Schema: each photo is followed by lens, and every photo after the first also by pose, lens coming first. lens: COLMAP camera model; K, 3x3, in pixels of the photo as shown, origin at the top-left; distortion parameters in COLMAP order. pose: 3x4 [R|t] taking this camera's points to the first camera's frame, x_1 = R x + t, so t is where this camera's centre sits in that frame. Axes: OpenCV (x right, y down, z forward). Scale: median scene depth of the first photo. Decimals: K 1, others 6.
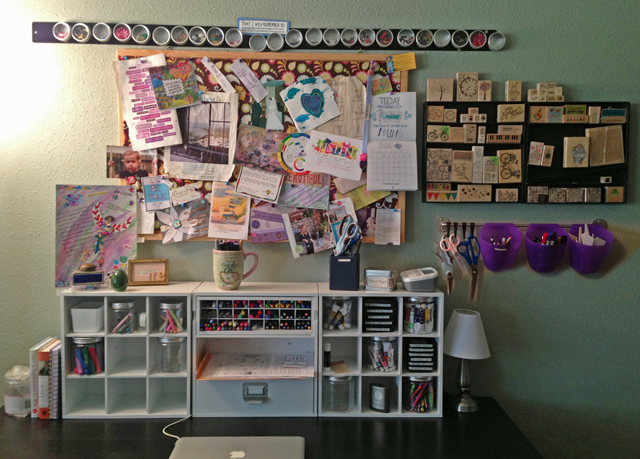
lens RADIAL K [[616.8, 0, 318.8], [0, 616.8, 228.6], [0, 0, 1]] dist [0.015207, 0.001474]
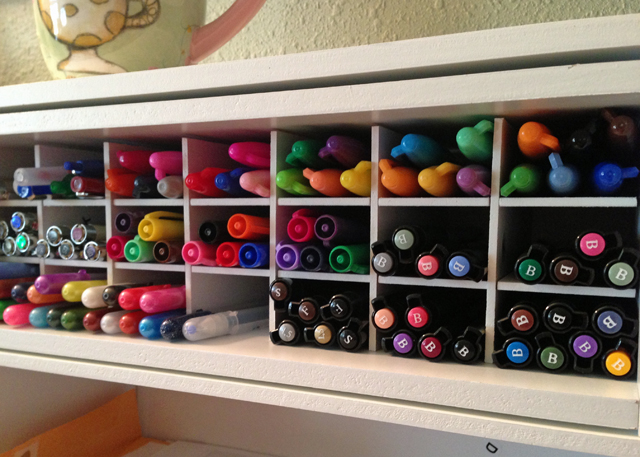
lens RADIAL K [[622.9, 0, 304.8], [0, 622.9, 247.3], [0, 0, 1]] dist [0.033881, -0.001318]
pose [[0.891819, 0.016374, -0.452096, -0.015243], [-0.013747, 0.999864, 0.009096, 0.139172], [0.452183, -0.001897, 0.891923, 0.872357]]
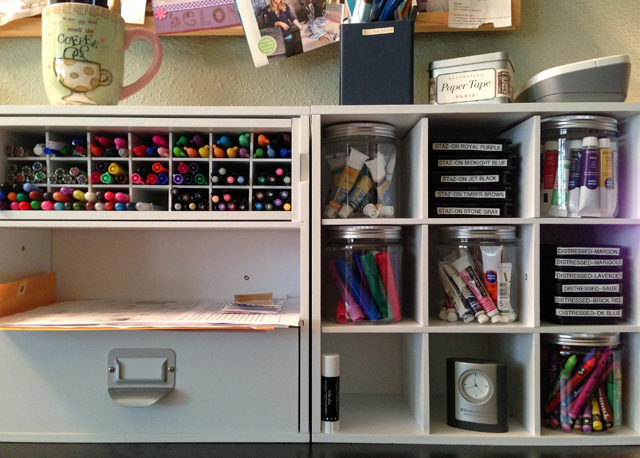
lens RADIAL K [[622.9, 0, 304.8], [0, 622.9, 247.8], [0, 0, 1]] dist [0.033881, -0.001318]
pose [[0.999304, -0.007253, -0.036588, 0.009211], [0.005690, 0.999074, -0.042656, 0.202326], [0.036863, 0.042418, 0.998420, 0.616341]]
